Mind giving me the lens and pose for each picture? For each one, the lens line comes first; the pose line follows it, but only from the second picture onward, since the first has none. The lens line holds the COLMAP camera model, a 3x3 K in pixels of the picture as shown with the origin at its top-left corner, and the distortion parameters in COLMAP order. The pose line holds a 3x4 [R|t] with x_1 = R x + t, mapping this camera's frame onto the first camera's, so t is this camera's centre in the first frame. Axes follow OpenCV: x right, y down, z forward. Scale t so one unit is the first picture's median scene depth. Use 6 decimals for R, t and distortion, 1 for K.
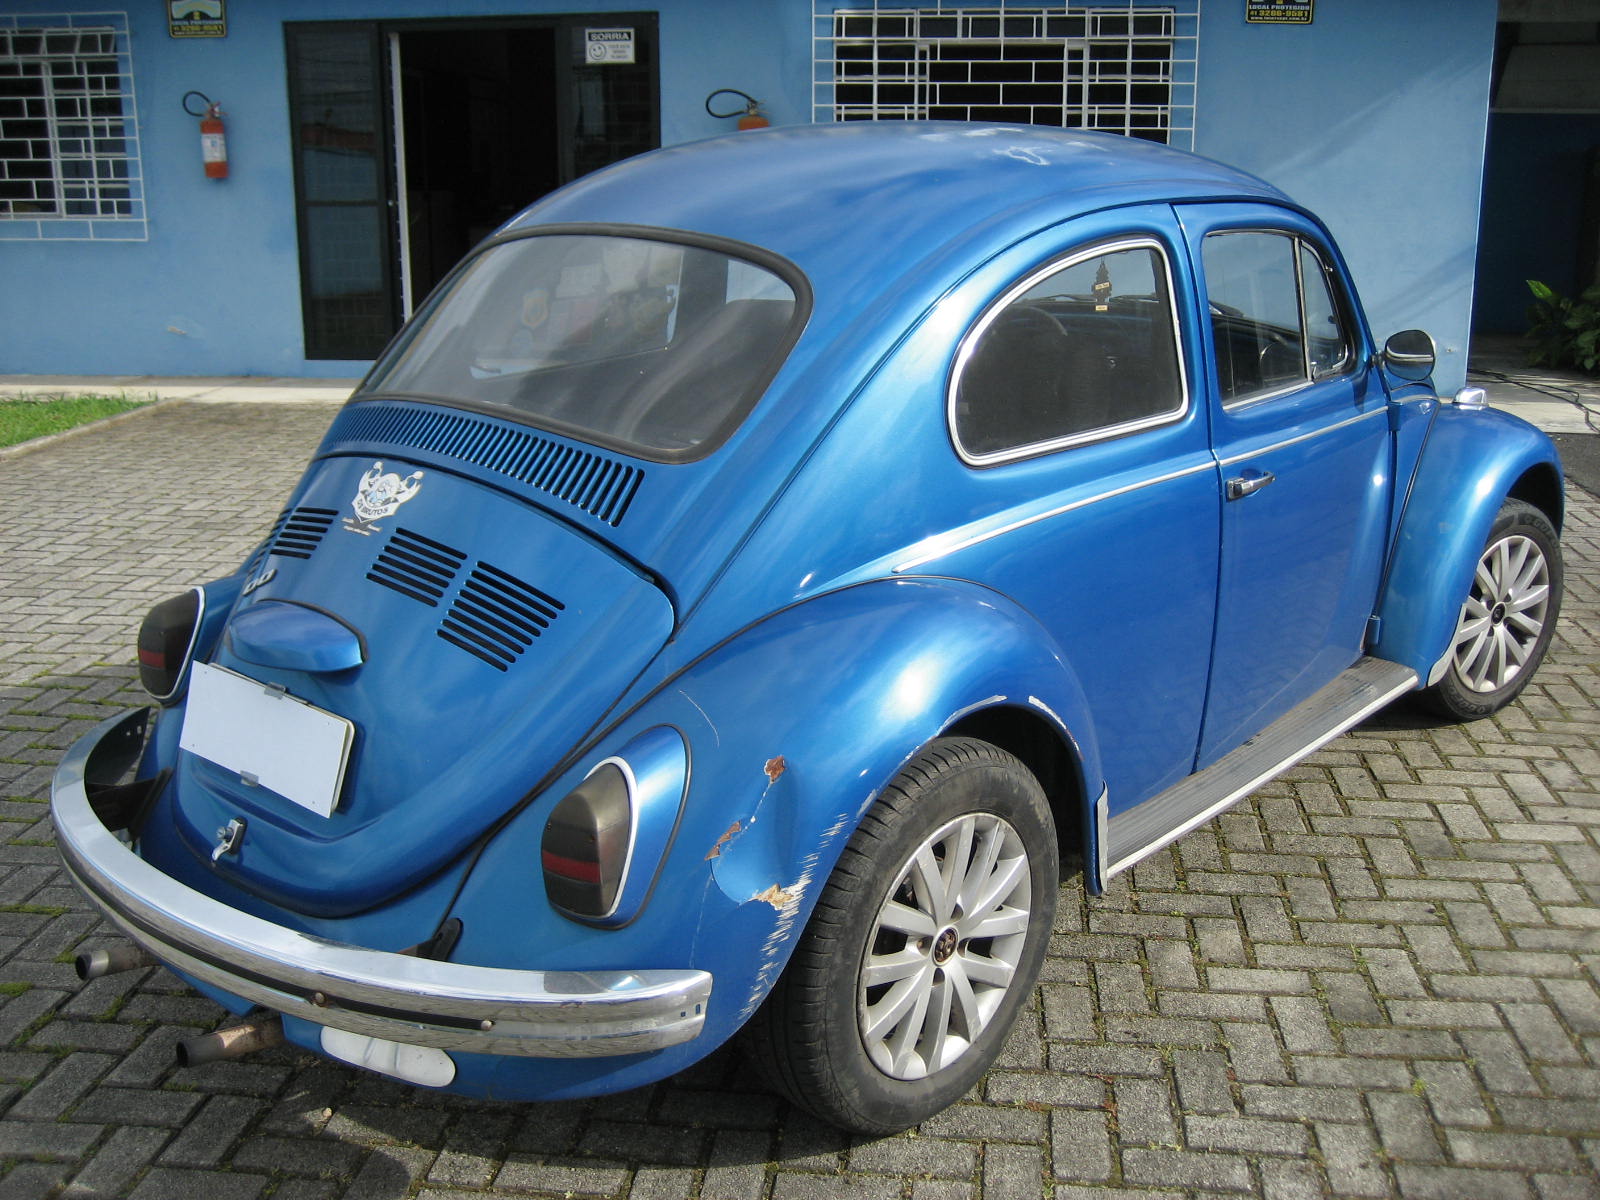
lens RADIAL K [[1638.7, 0, 807.6], [0, 1638.7, 609.5], [0, 0, 1]] dist [-0.071303, 0.000000]
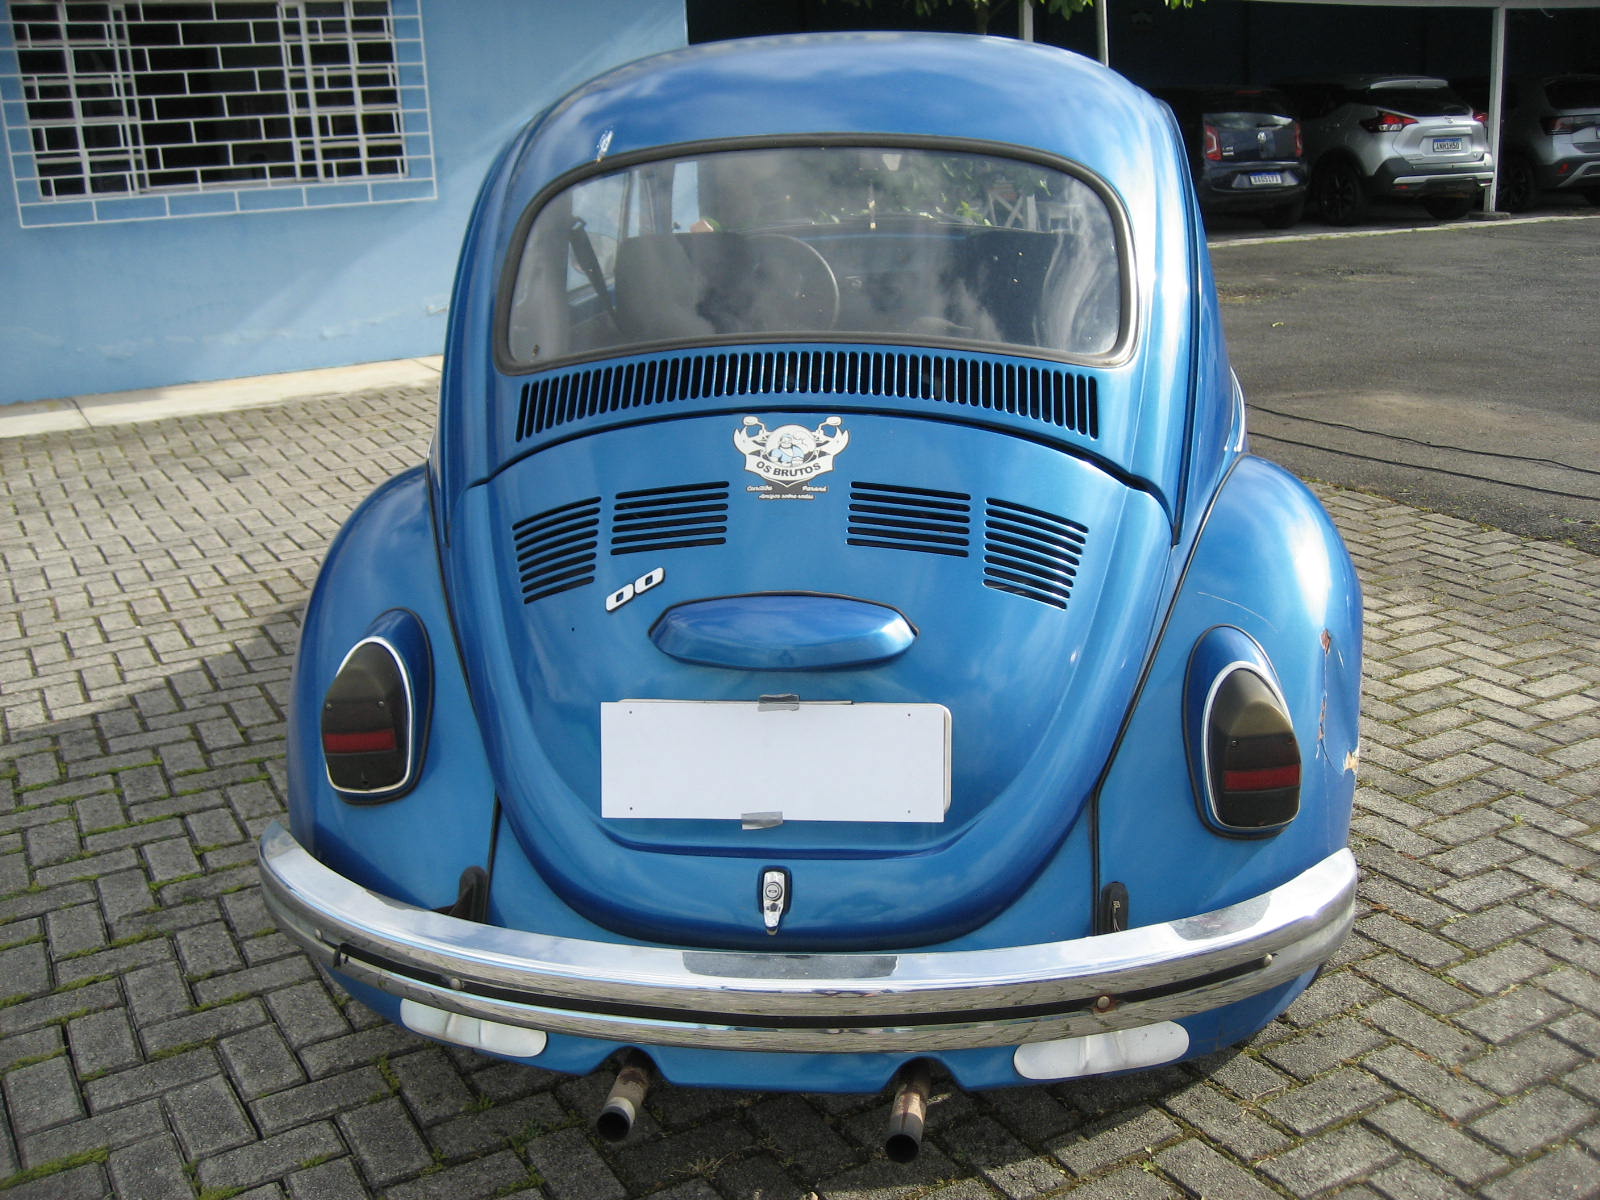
lens RADIAL K [[1638.7, 0, 810.1], [0, 1638.7, 597.3], [0, 0, 1]] dist [-0.071303, 0.000000]
pose [[0.802765, -0.193144, 0.564149, -0.458515], [0.190158, 0.979613, 0.064795, -0.030601], [-0.565162, 0.055262, 0.823127, 0.188304]]
